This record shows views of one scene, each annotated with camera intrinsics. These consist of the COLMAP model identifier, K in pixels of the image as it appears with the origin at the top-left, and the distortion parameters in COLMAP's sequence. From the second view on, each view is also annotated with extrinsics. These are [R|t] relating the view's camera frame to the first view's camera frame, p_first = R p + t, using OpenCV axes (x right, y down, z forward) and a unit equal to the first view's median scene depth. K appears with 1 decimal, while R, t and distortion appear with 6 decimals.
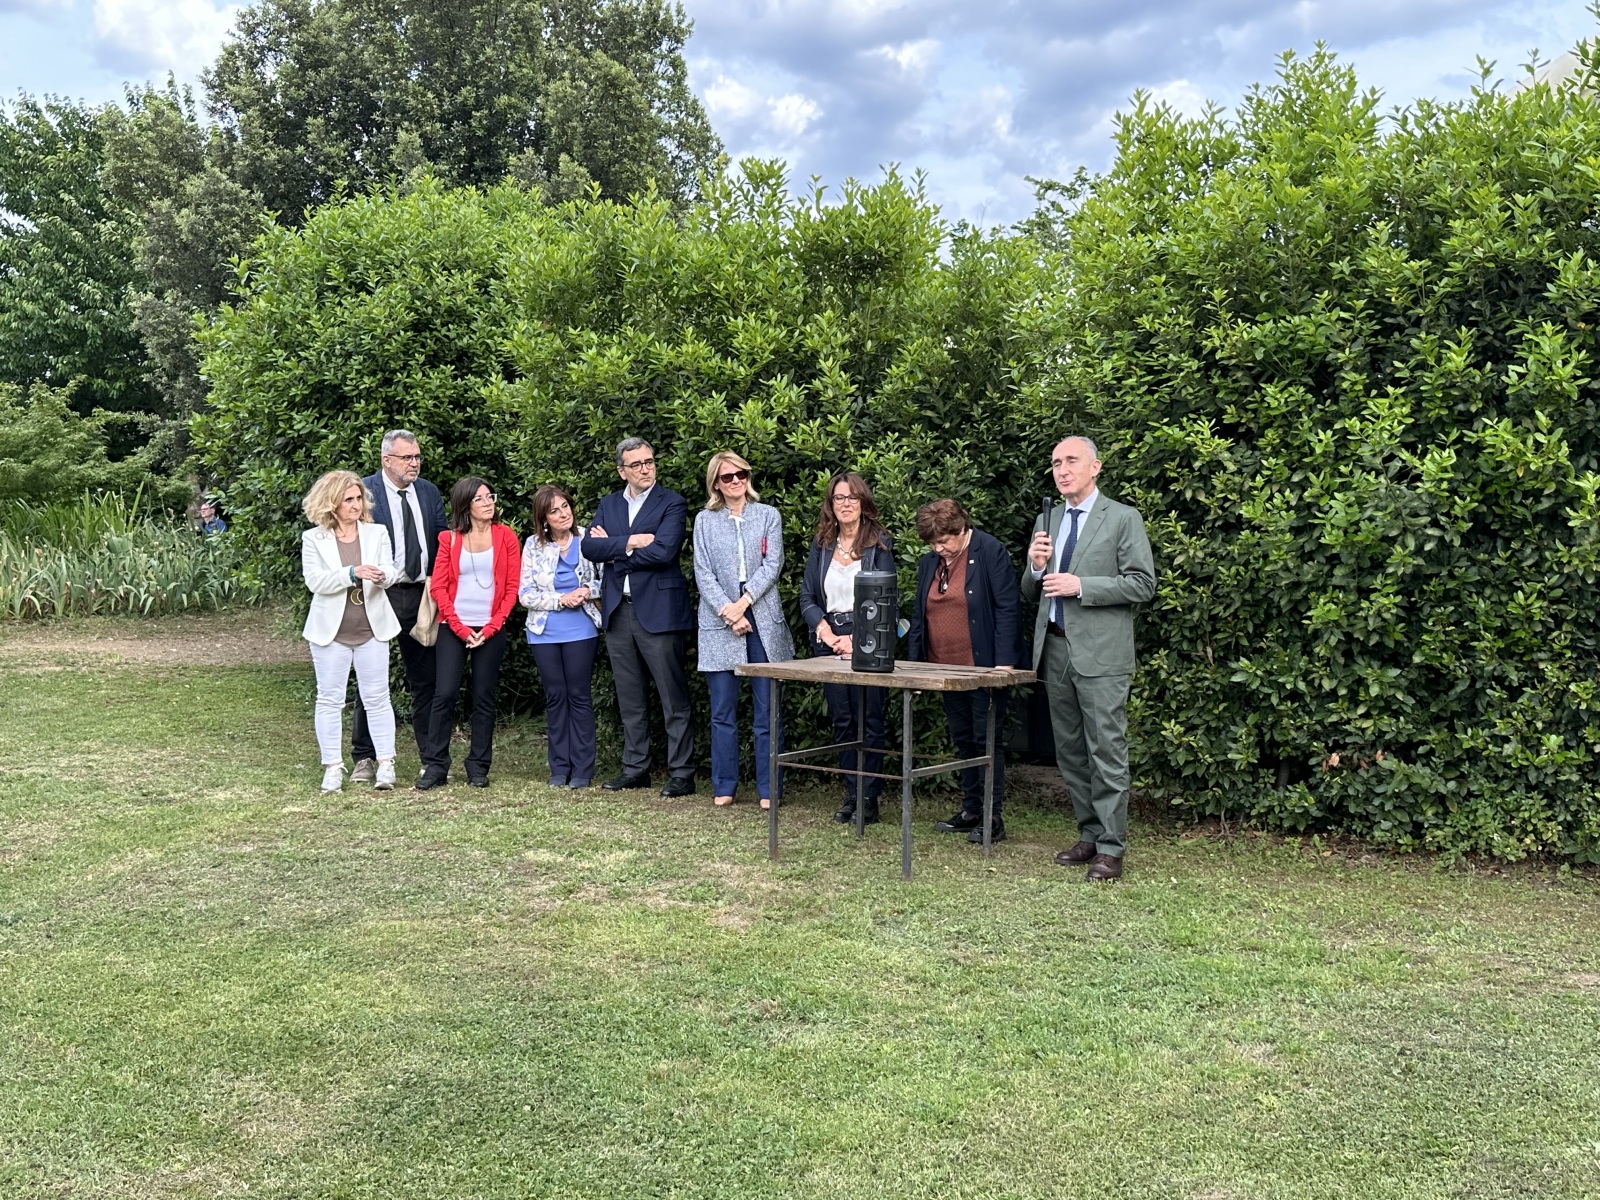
lens RADIAL K [[1619.3, 0, 797.9], [0, 1619.3, 561.2], [0, 0, 1]] dist [0.195386, -0.449131]
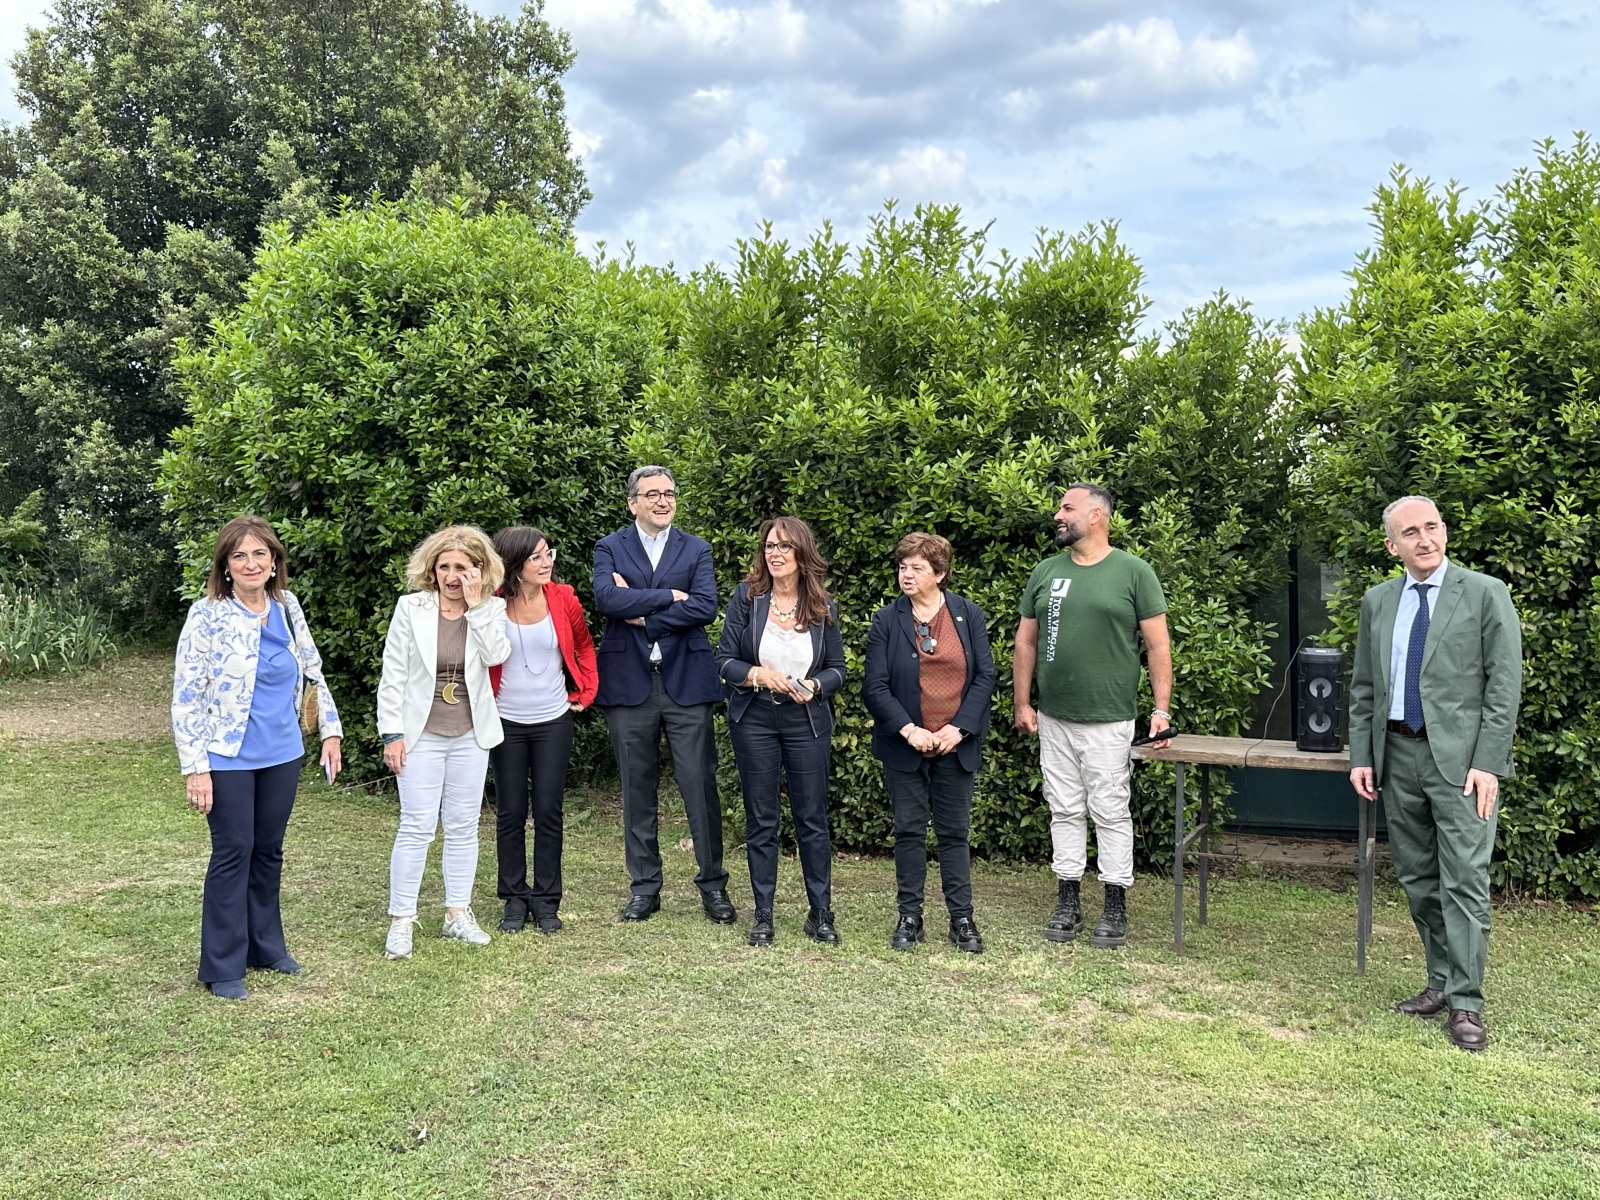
lens RADIAL K [[1647.2, 0, 800.0], [0, 1647.2, 600.0], [0, 0, 1]] dist [0.024612, -0.005110]
pose [[0.971872, 0.004579, 0.235466, -0.282771], [-0.004460, 0.999990, -0.001041, -0.013082], [-0.235469, -0.000038, 0.971882, 0.076448]]
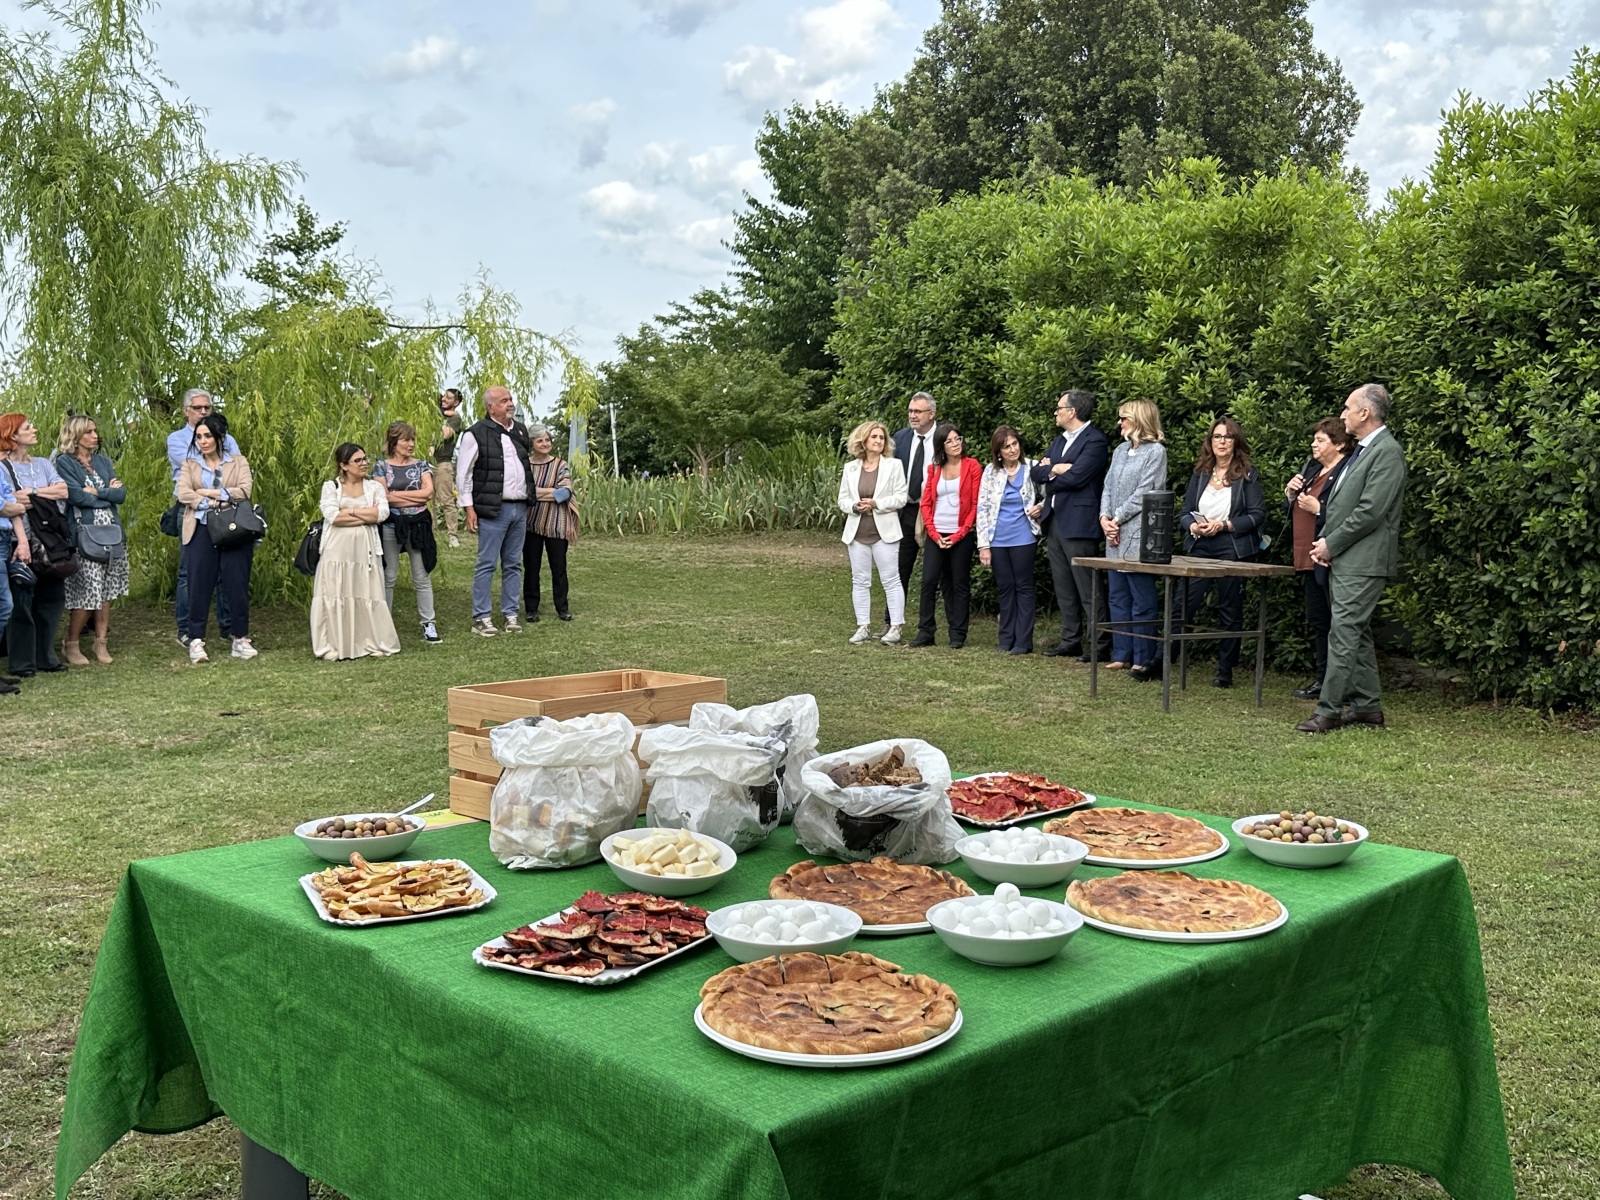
lens RADIAL K [[1619.3, 0, 797.9], [0, 1619.3, 561.2], [0, 0, 1]] dist [0.195386, -0.449131]
pose [[0.889620, 0.022985, -0.456122, 0.243697], [-0.004339, 0.999113, 0.041884, 0.006001], [0.456680, -0.035282, 0.888931, -0.217919]]
